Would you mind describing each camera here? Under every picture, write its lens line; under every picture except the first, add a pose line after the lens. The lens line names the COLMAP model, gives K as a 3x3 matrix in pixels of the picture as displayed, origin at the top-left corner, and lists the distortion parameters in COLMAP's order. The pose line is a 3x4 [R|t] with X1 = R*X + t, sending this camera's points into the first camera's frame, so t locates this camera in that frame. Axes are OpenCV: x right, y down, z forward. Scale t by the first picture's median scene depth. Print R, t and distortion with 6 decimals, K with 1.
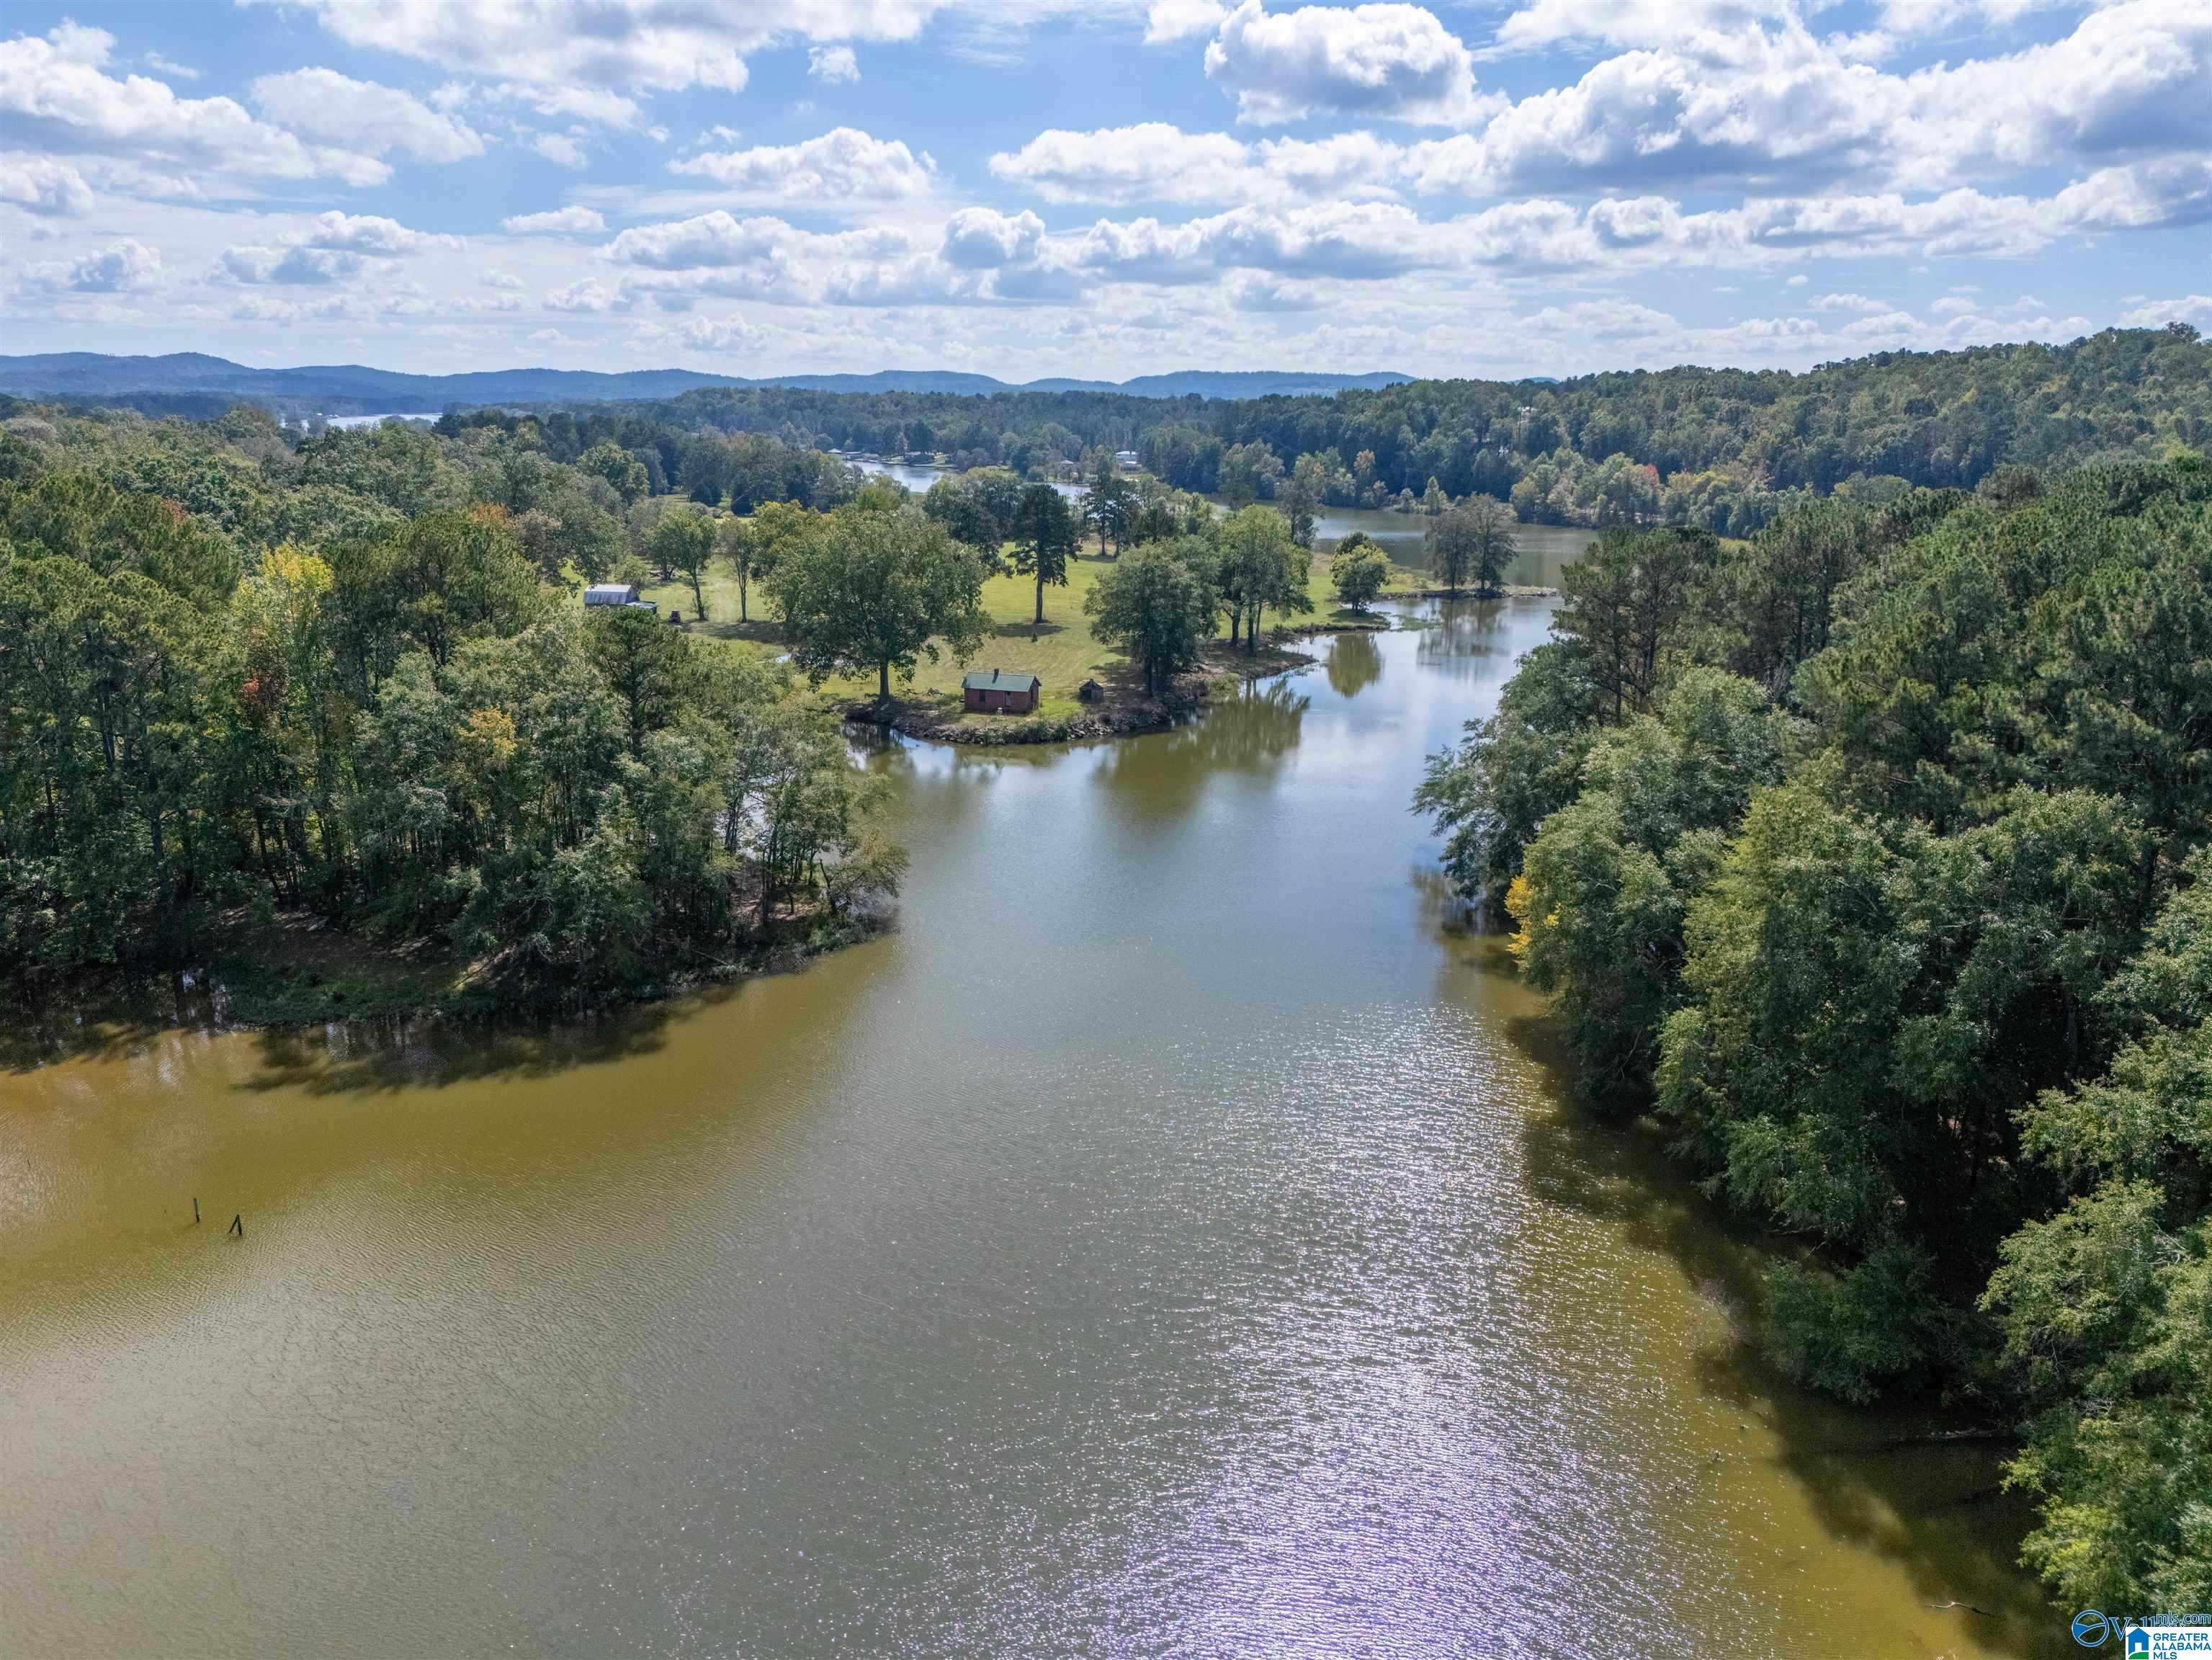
lens RADIAL K [[1621.7, 0, 1106.0], [0, 1621.7, 830.0], [0, 0, 1]] dist [0.036482, -0.003453]
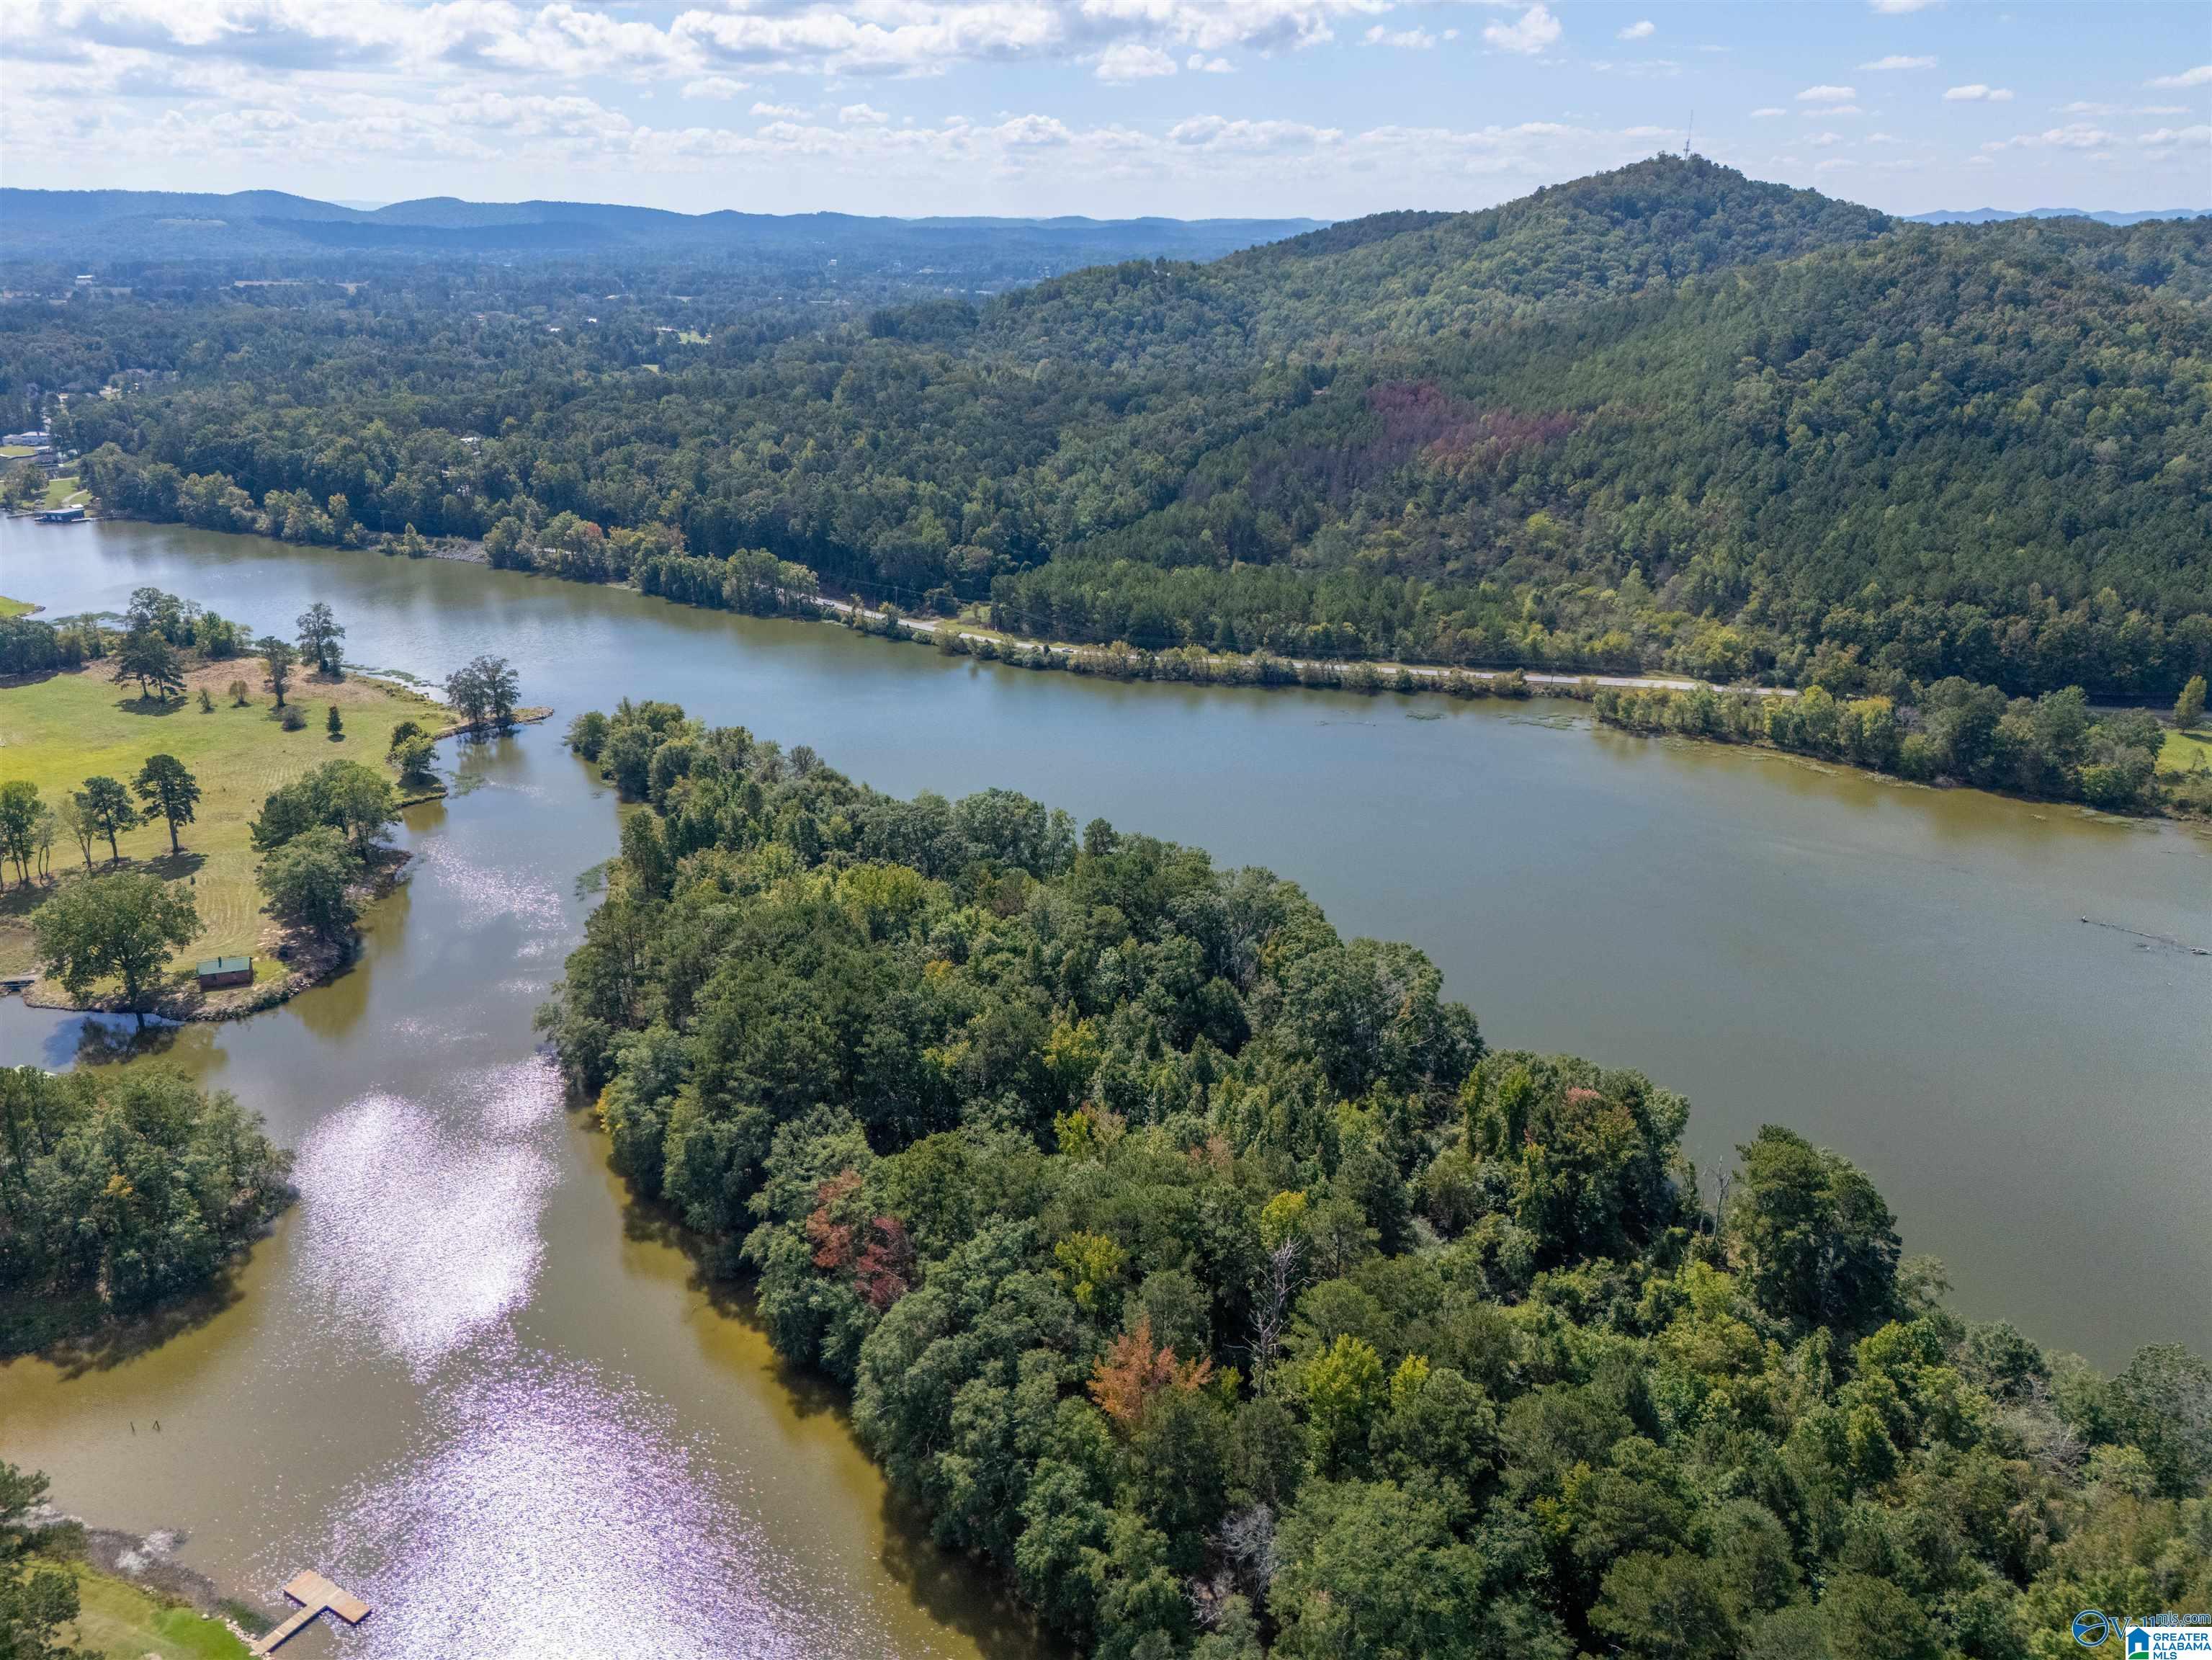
lens RADIAL K [[1621.7, 0, 1106.0], [0, 1621.7, 830.0], [0, 0, 1]] dist [0.036482, -0.003453]
pose [[0.818248, -0.206103, 0.536648, -0.077044], [0.143875, 0.977232, 0.155940, -0.138163], [-0.556570, -0.050387, 0.829272, -0.312876]]
